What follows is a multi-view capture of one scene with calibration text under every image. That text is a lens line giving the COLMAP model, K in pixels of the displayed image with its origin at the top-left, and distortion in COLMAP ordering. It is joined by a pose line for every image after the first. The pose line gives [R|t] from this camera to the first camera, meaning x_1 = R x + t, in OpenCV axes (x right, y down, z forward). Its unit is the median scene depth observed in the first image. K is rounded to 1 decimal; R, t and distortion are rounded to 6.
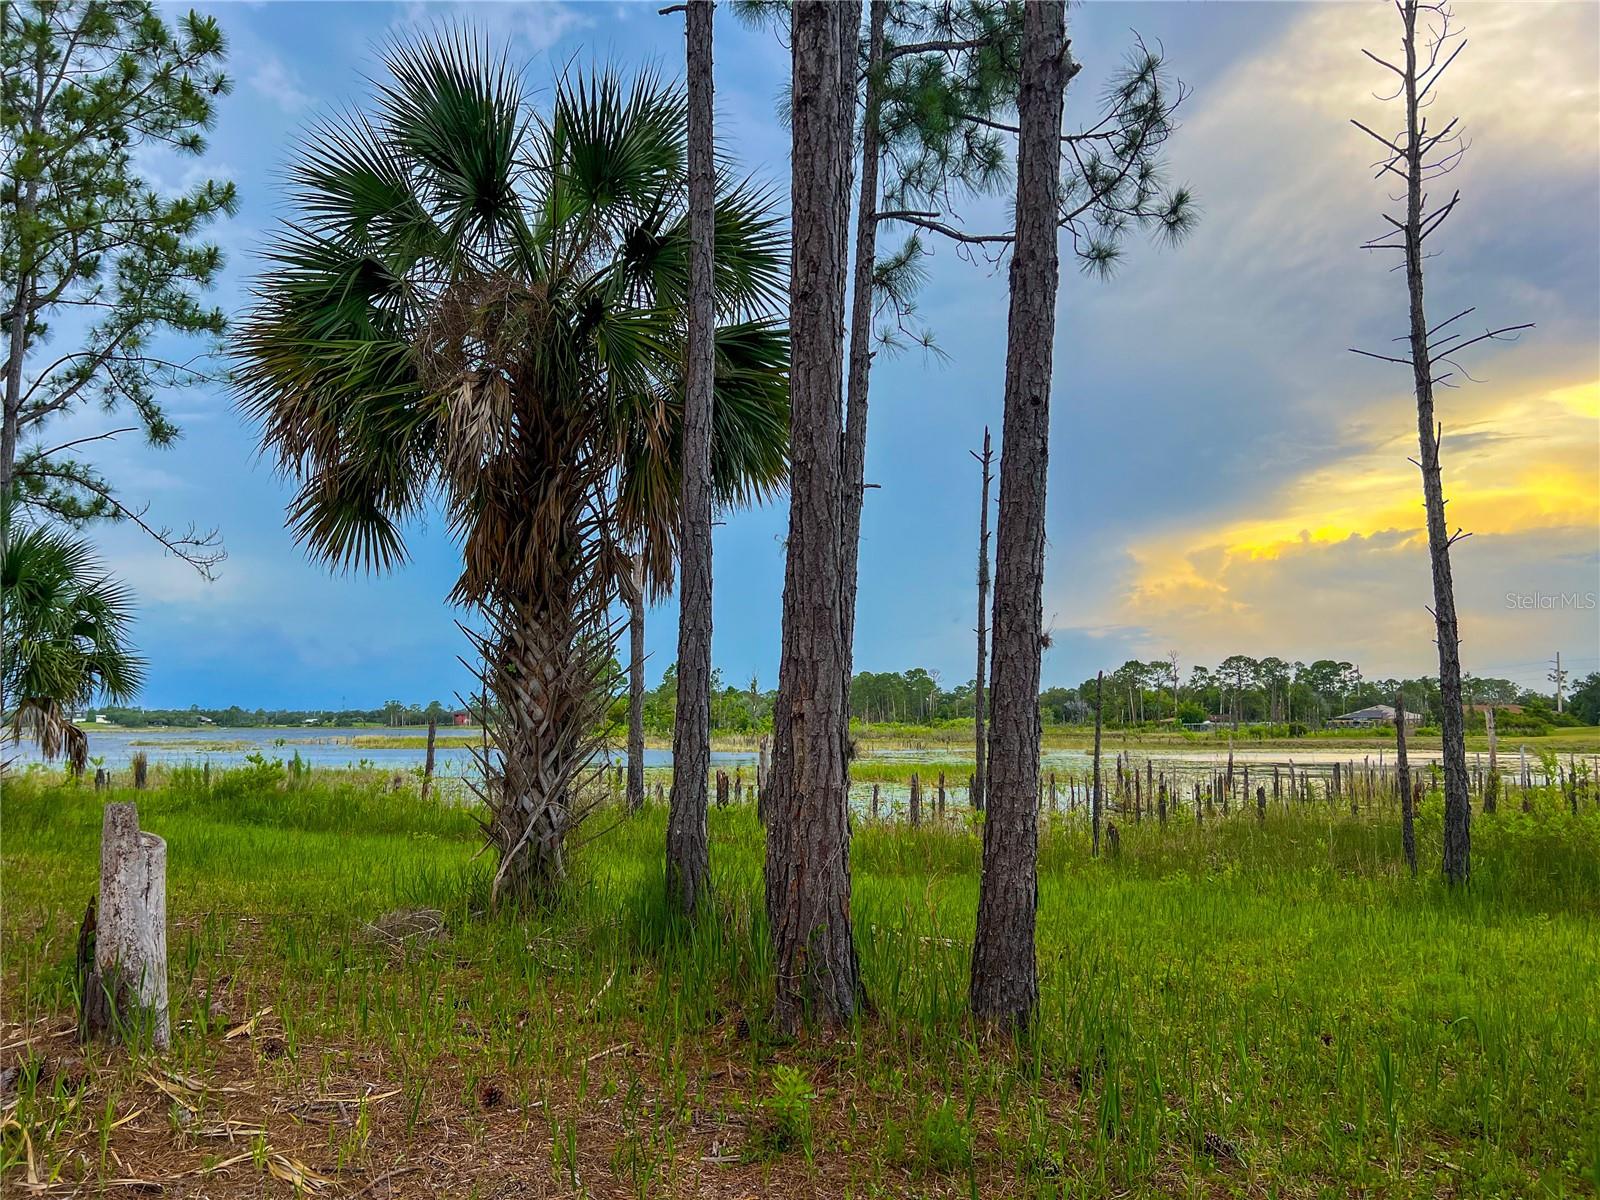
lens RADIAL K [[1190.9, 0, 808.3], [0, 1190.9, 597.3], [0, 0, 1]] dist [0.077690, -0.084438]
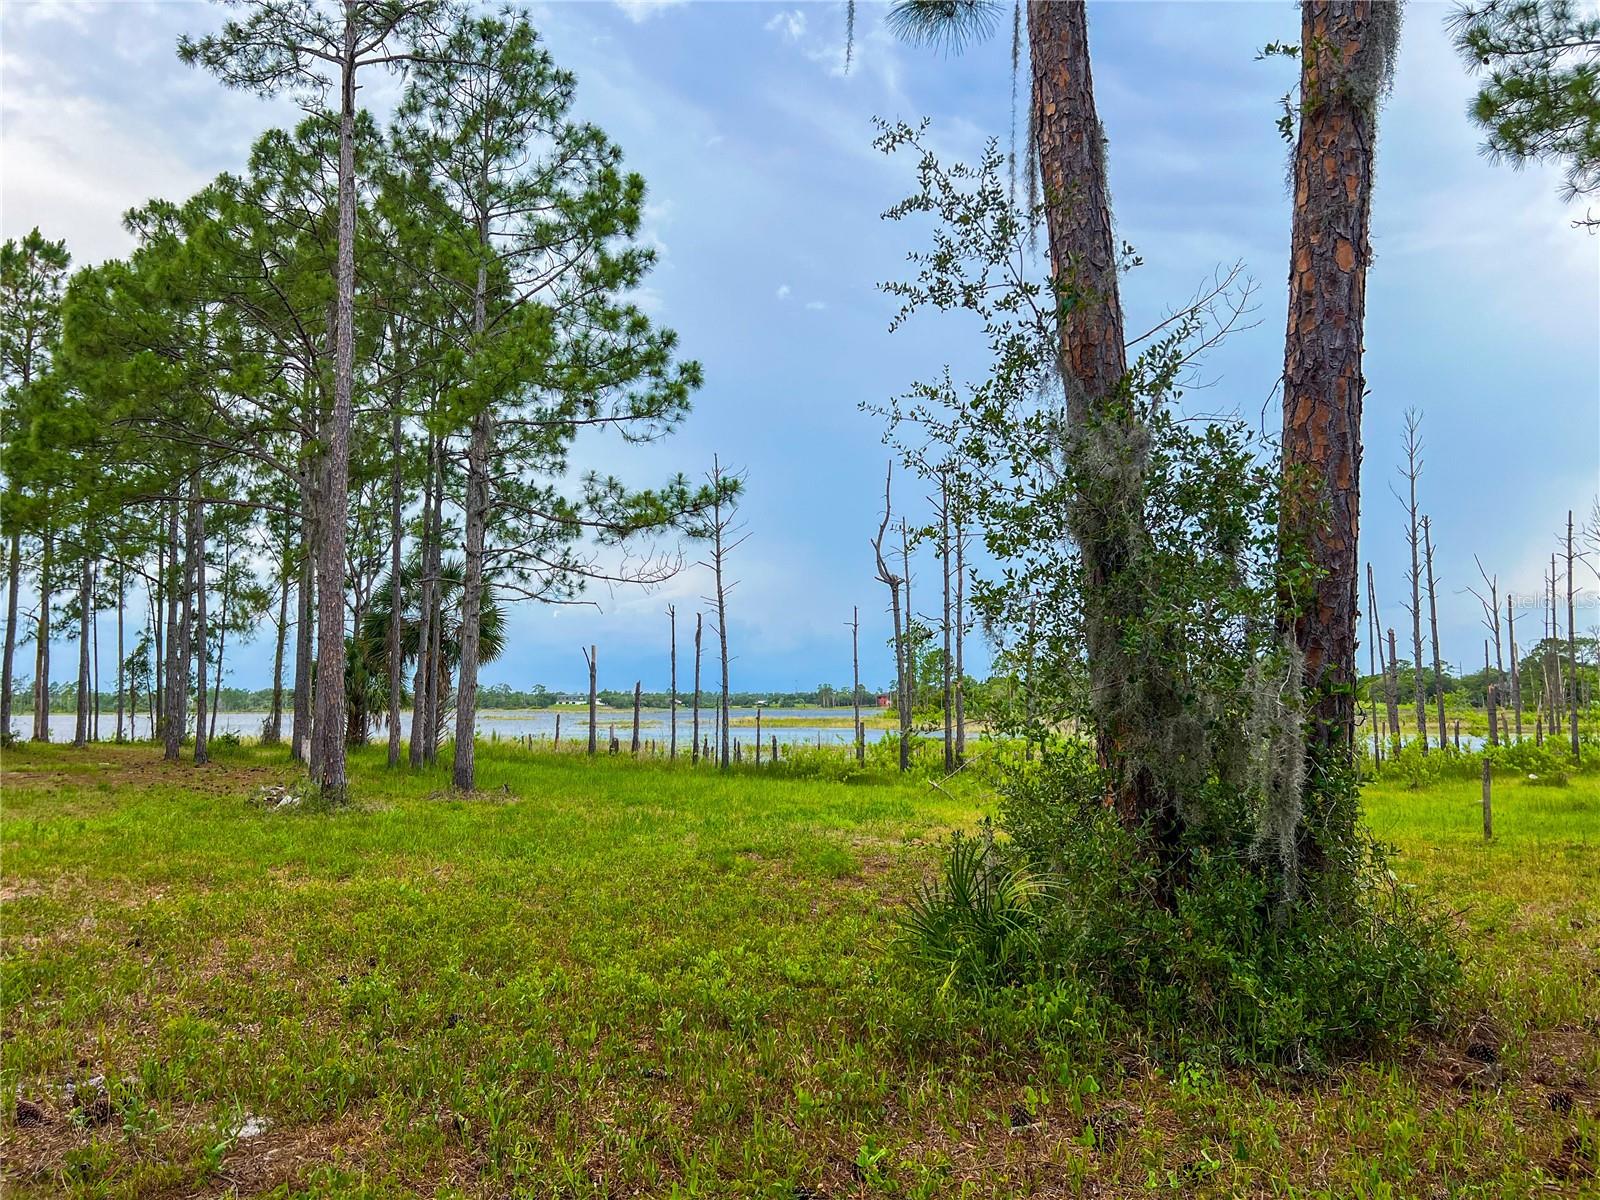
lens RADIAL K [[1190.9, 0, 799.8], [0, 1190.9, 598.6], [0, 0, 1]] dist [0.077690, -0.084438]
pose [[0.933320, -0.034847, -0.357349, 1.936389], [0.040812, 0.999125, 0.009161, -0.243208], [0.356717, -0.023134, 0.933926, -1.887727]]
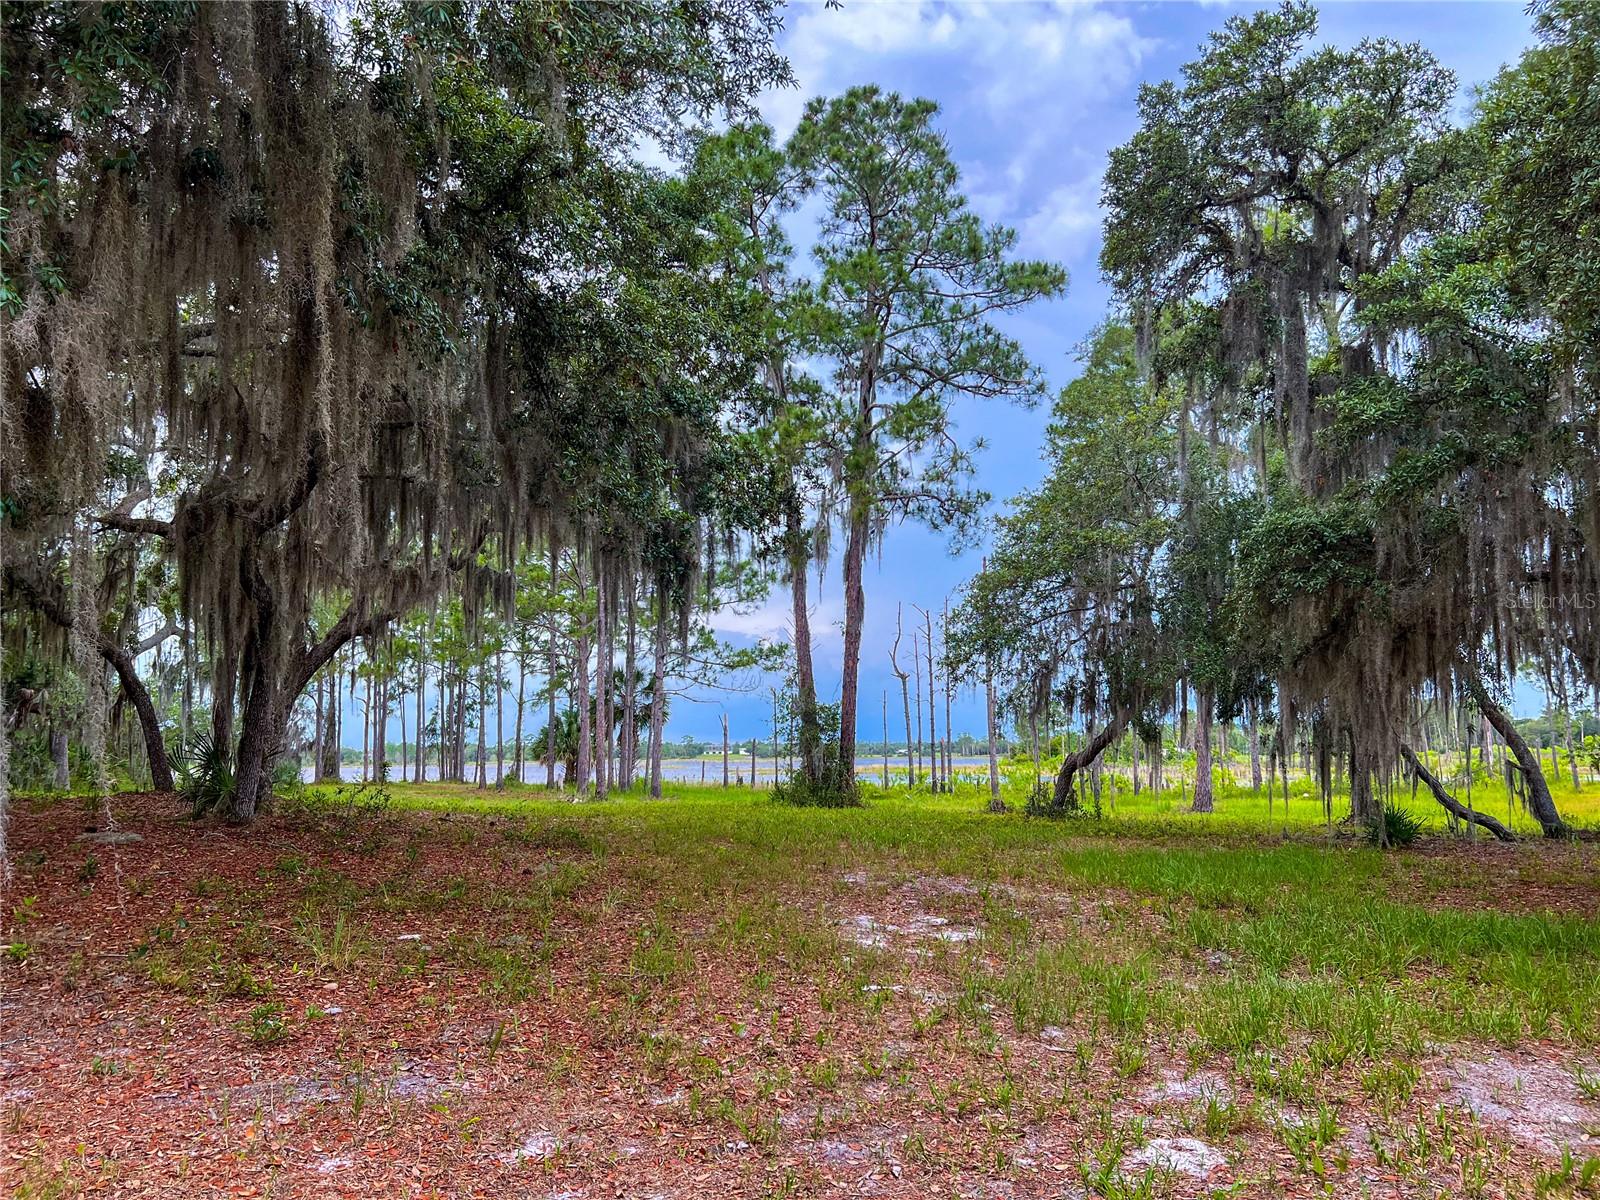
lens RADIAL K [[1190.9, 0, 803.9], [0, 1190.9, 607.8], [0, 0, 1]] dist [0.077690, -0.084438]
pose [[0.884944, -0.066200, -0.460968, 3.090542], [0.059073, 0.997806, -0.029890, -0.425863], [0.461935, -0.000780, 0.886913, -3.670304]]
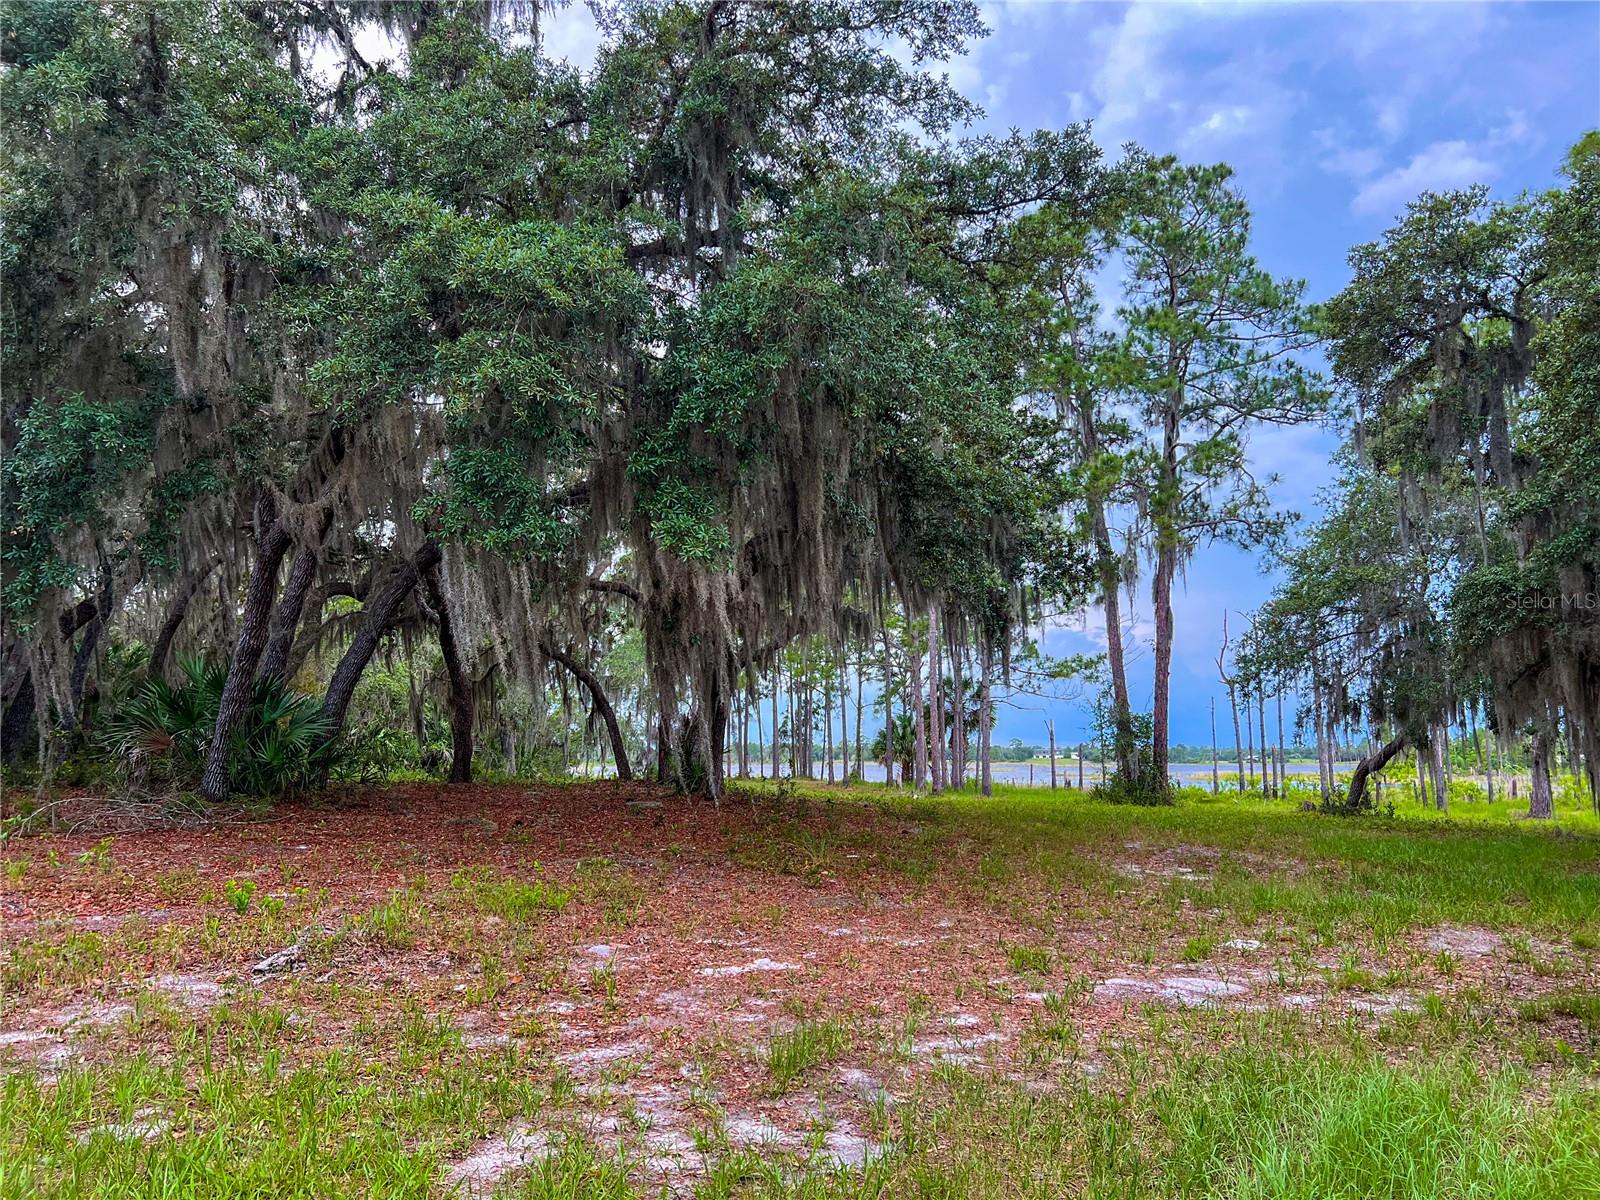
lens RADIAL K [[1190.9, 0, 796.8], [0, 1190.9, 612.3], [0, 0, 1]] dist [0.077690, -0.084438]
pose [[0.723722, -0.085865, -0.684729, 3.341466], [0.074003, 0.996164, -0.046702, -0.462043], [0.686113, -0.016873, 0.727300, -4.037391]]
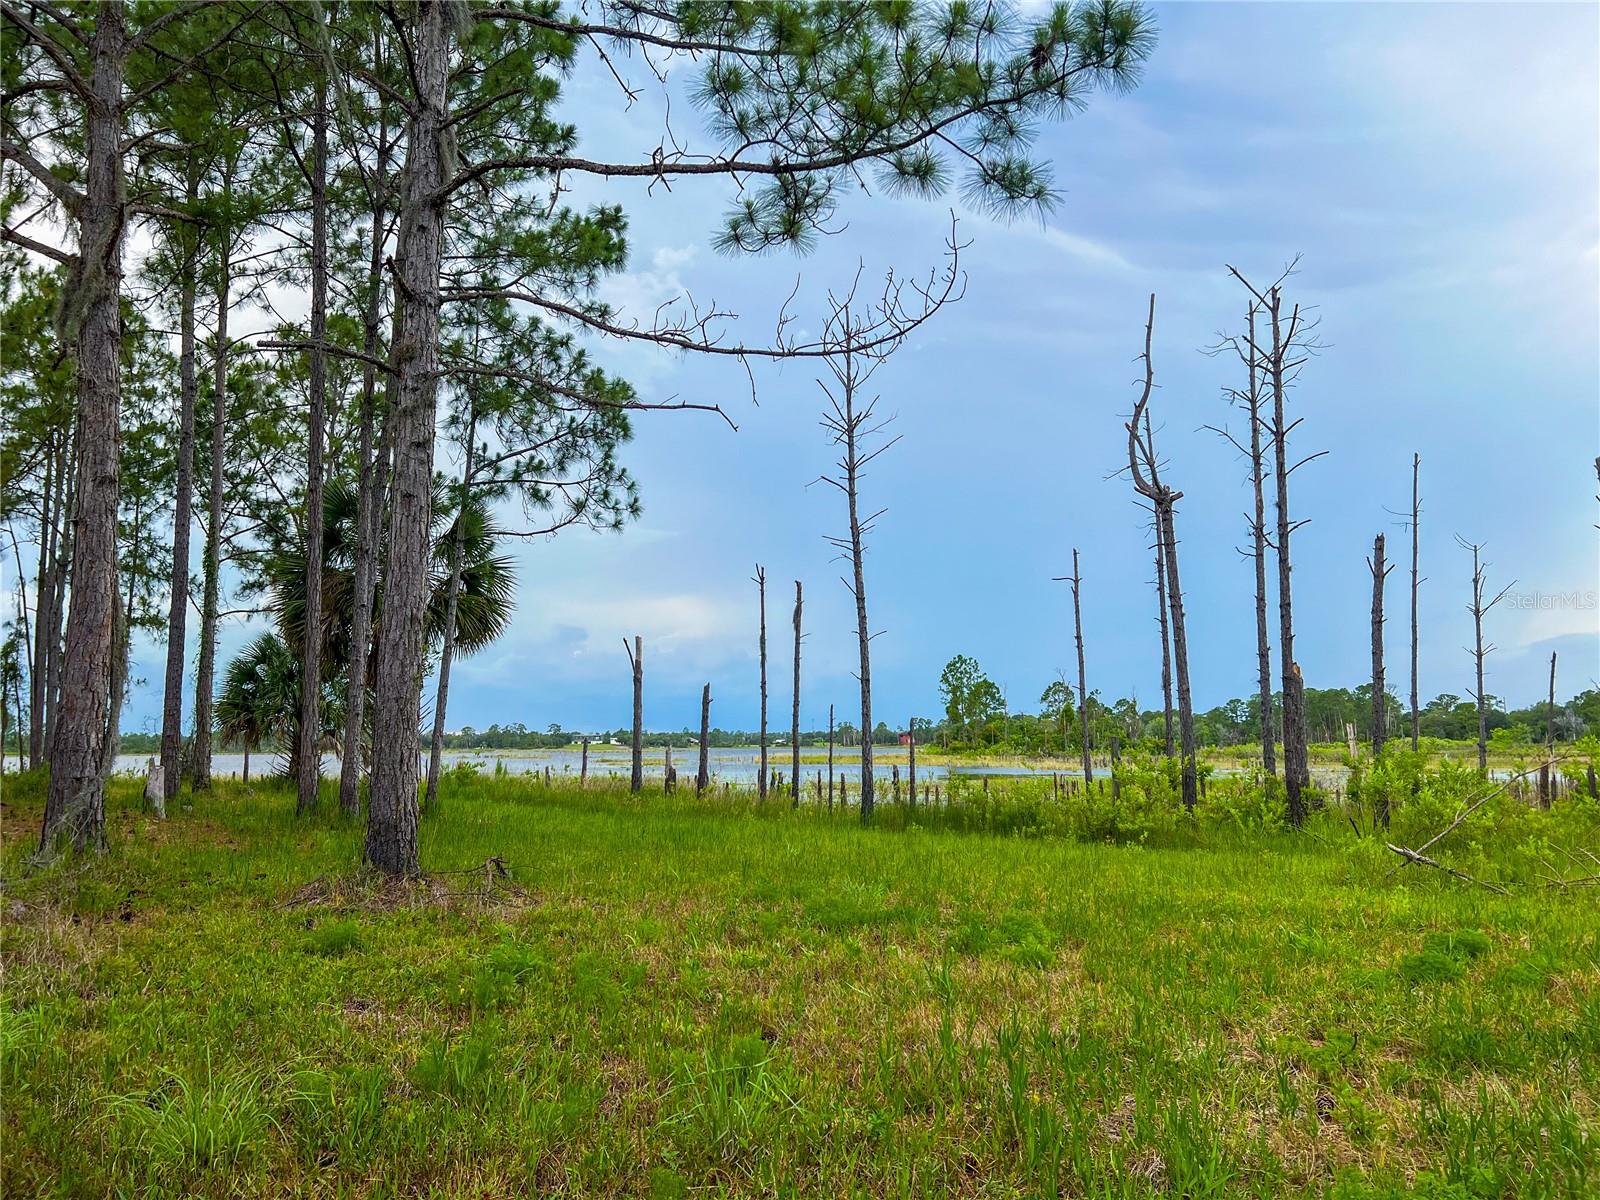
lens RADIAL K [[1190.9, 0, 804.2], [0, 1190.9, 620.6], [0, 0, 1]] dist [0.077690, -0.084438]
pose [[0.930160, -0.043447, -0.364574, 1.205570], [0.044314, 0.999000, -0.005992, -0.072117], [0.364470, -0.010582, 0.931155, -0.815714]]
